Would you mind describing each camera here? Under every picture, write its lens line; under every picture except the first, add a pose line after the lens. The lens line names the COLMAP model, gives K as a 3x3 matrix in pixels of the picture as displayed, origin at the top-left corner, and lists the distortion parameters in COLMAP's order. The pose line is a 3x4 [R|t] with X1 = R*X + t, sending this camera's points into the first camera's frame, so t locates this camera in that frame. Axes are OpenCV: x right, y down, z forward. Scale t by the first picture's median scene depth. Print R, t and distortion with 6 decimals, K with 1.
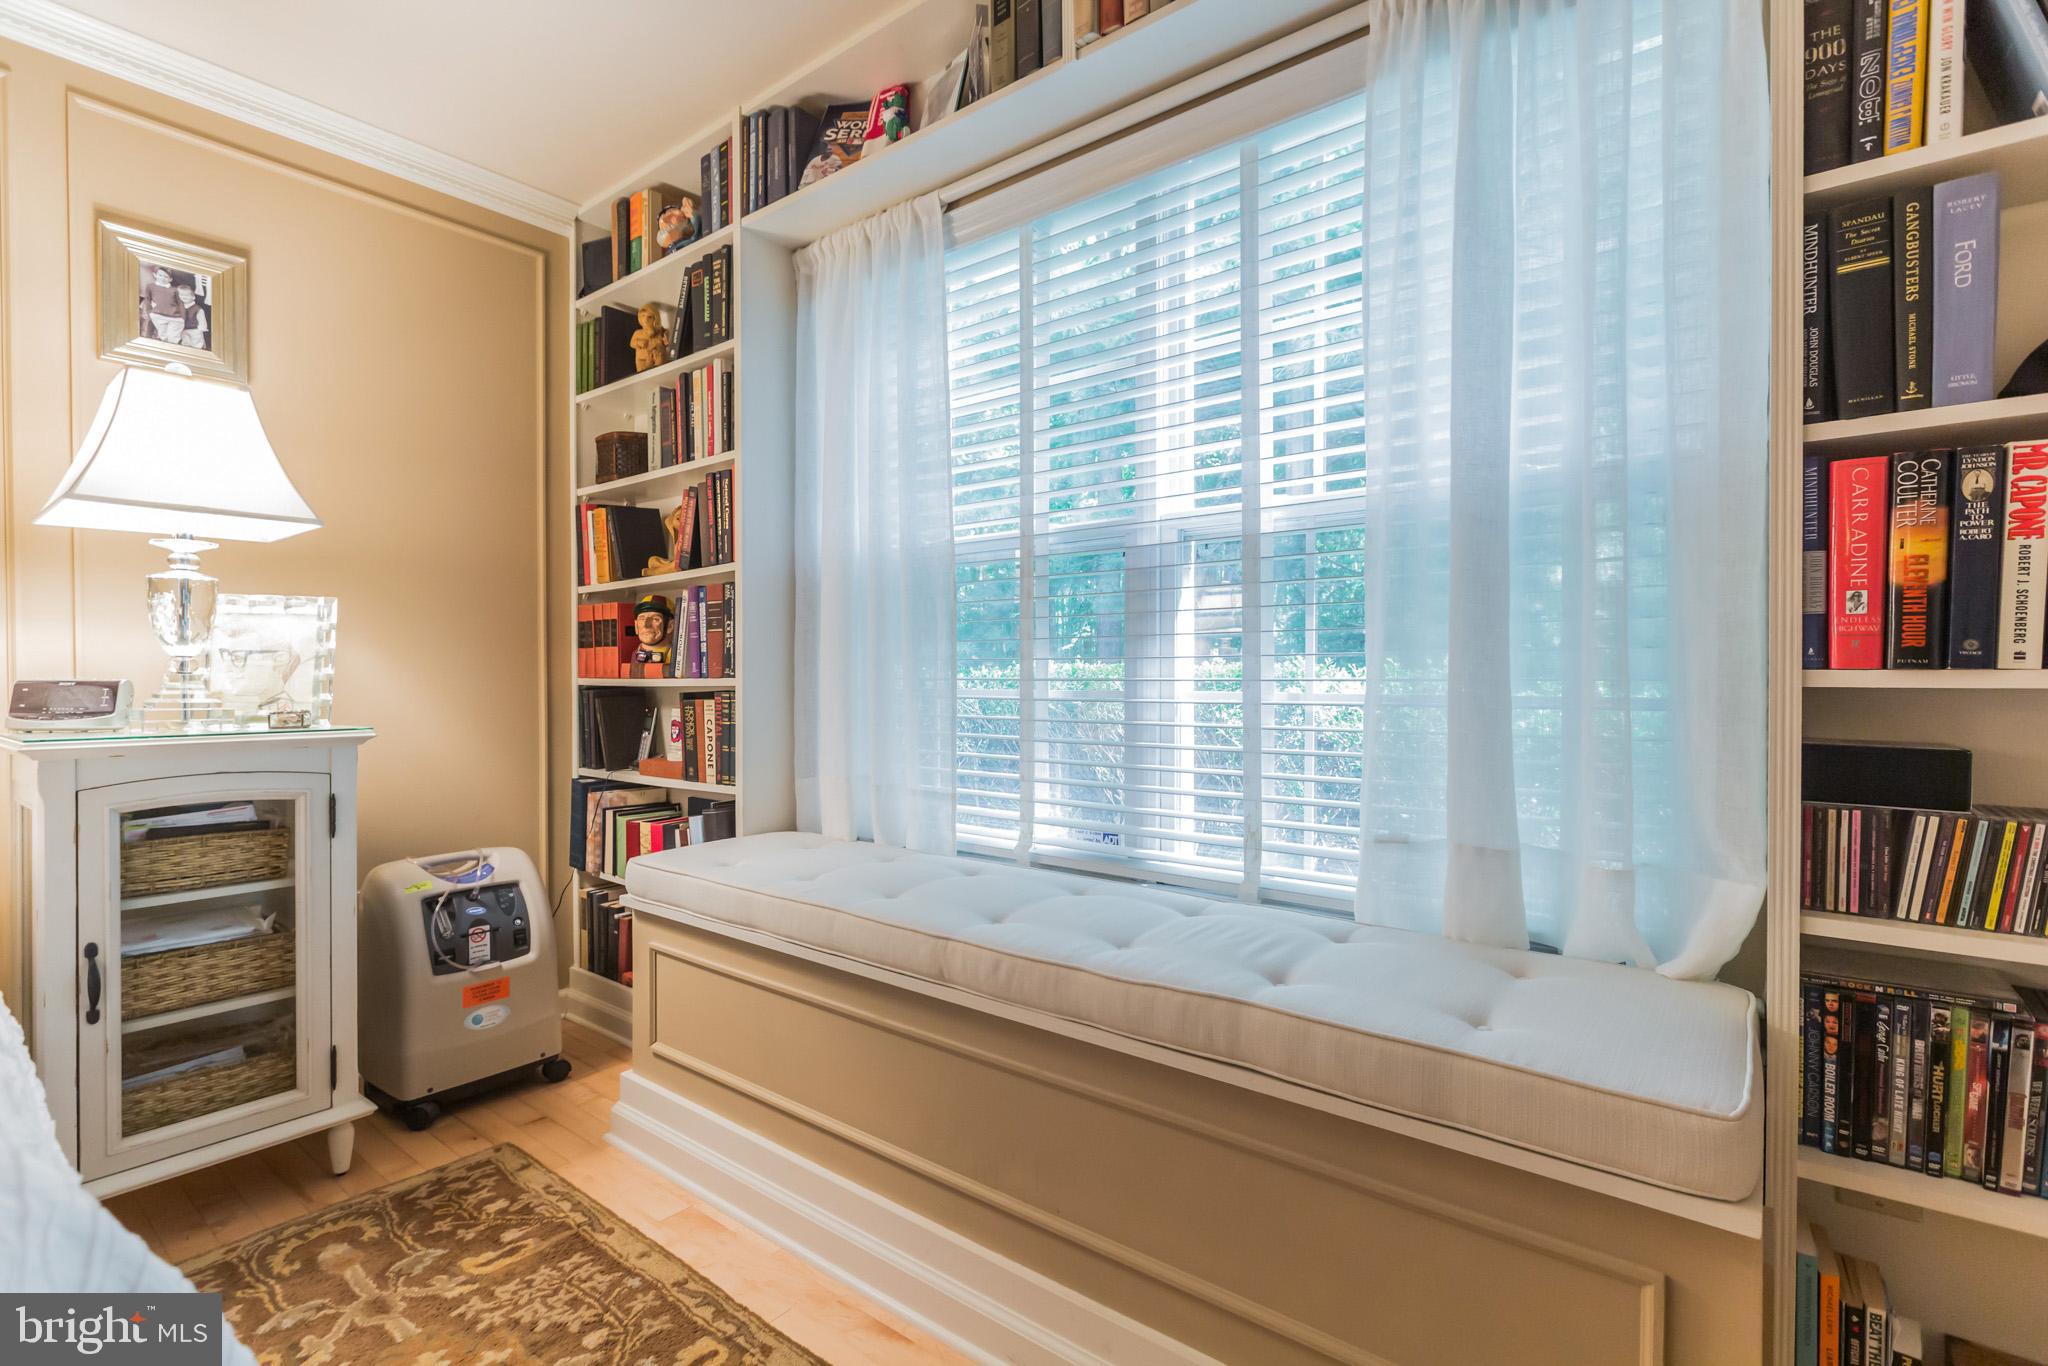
lens RADIAL K [[939.9, 0, 1014.6], [0, 939.9, 677.0], [0, 0, 1]] dist [0.022471, 0.000479]
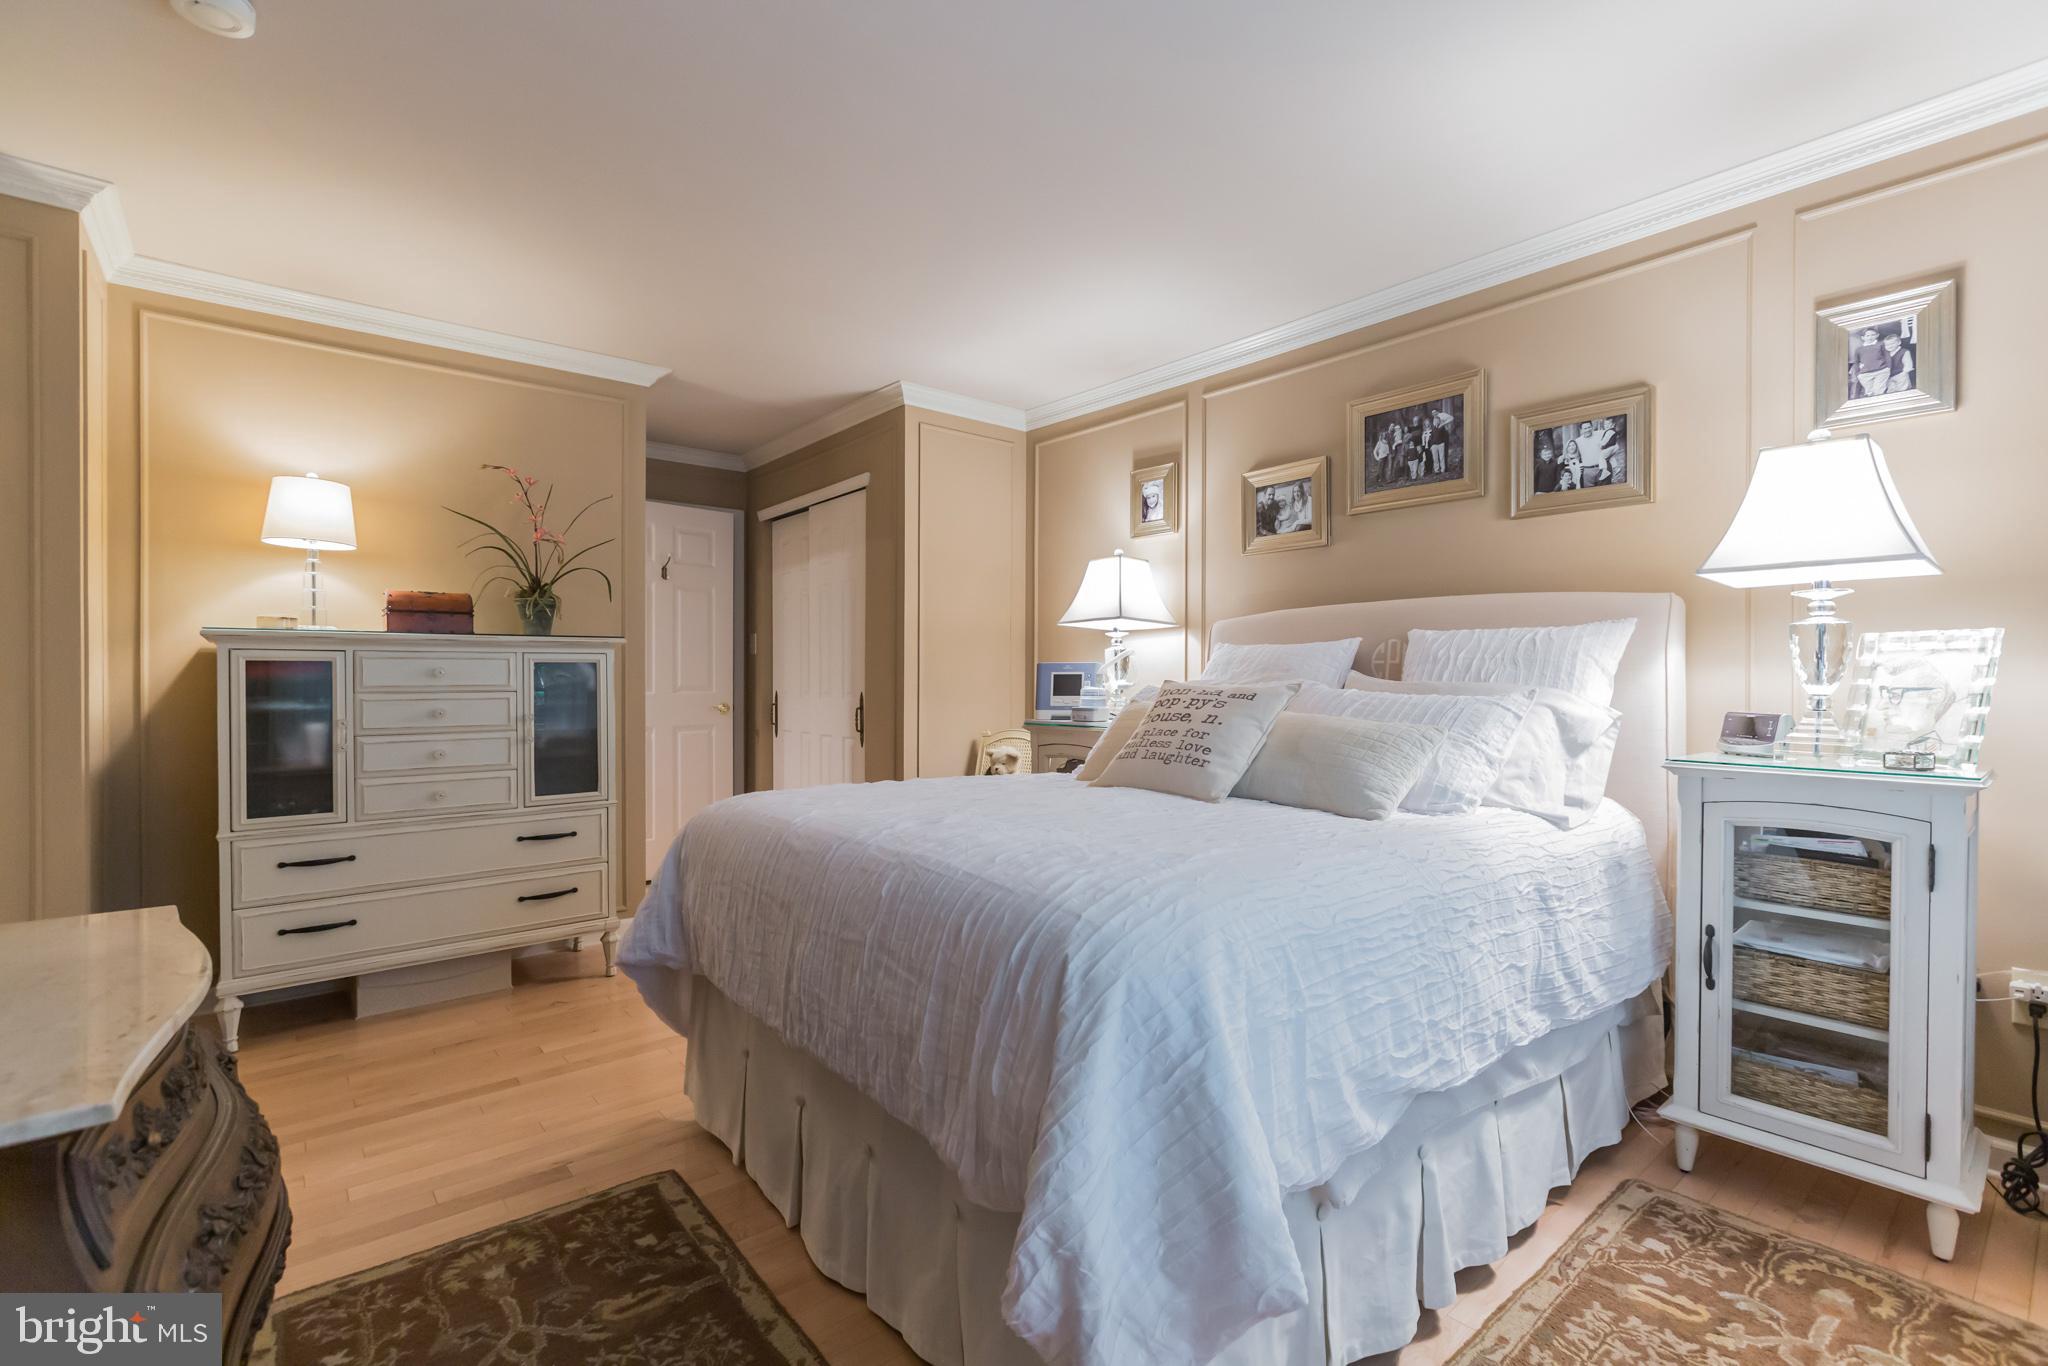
lens RADIAL K [[939.9, 0, 1014.6], [0, 939.9, 677.0], [0, 0, 1]] dist [0.022471, 0.000479]
pose [[-0.163855, 0.001893, -0.986483, 0.372220], [-0.004833, 0.999985, 0.002722, -0.041367], [0.986473, 0.005213, -0.163843, 0.274452]]
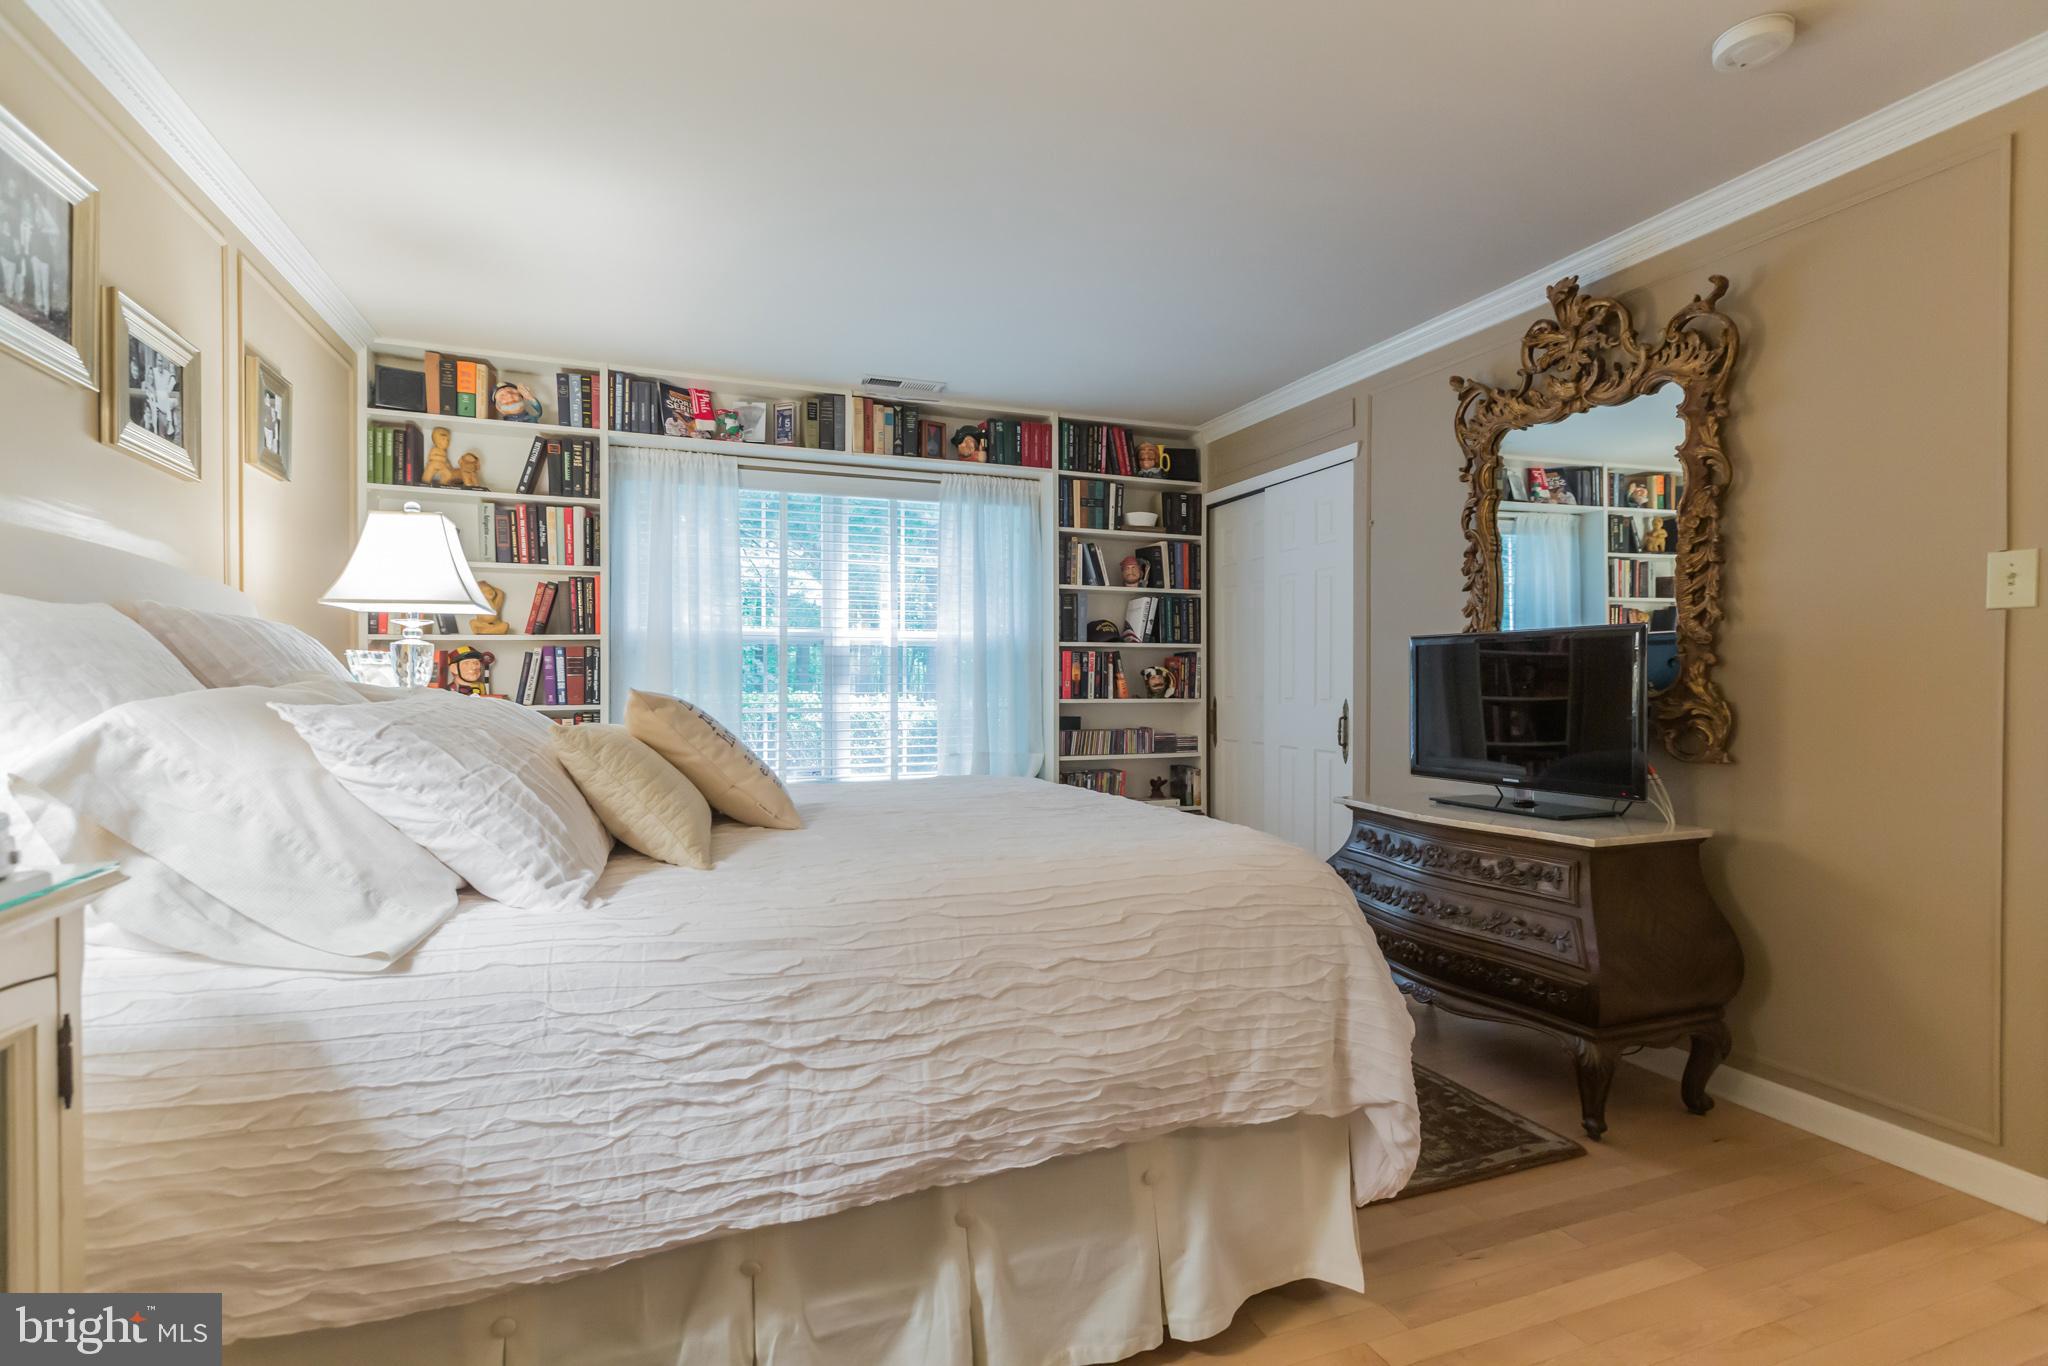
lens RADIAL K [[939.9, 0, 1014.6], [0, 939.9, 677.0], [0, 0, 1]] dist [0.022471, 0.000479]
pose [[0.528395, 0.008996, 0.848951, -1.668585], [0.003196, 0.999916, -0.012585, -0.031316], [-0.848993, 0.009363, 0.528322, -0.616459]]
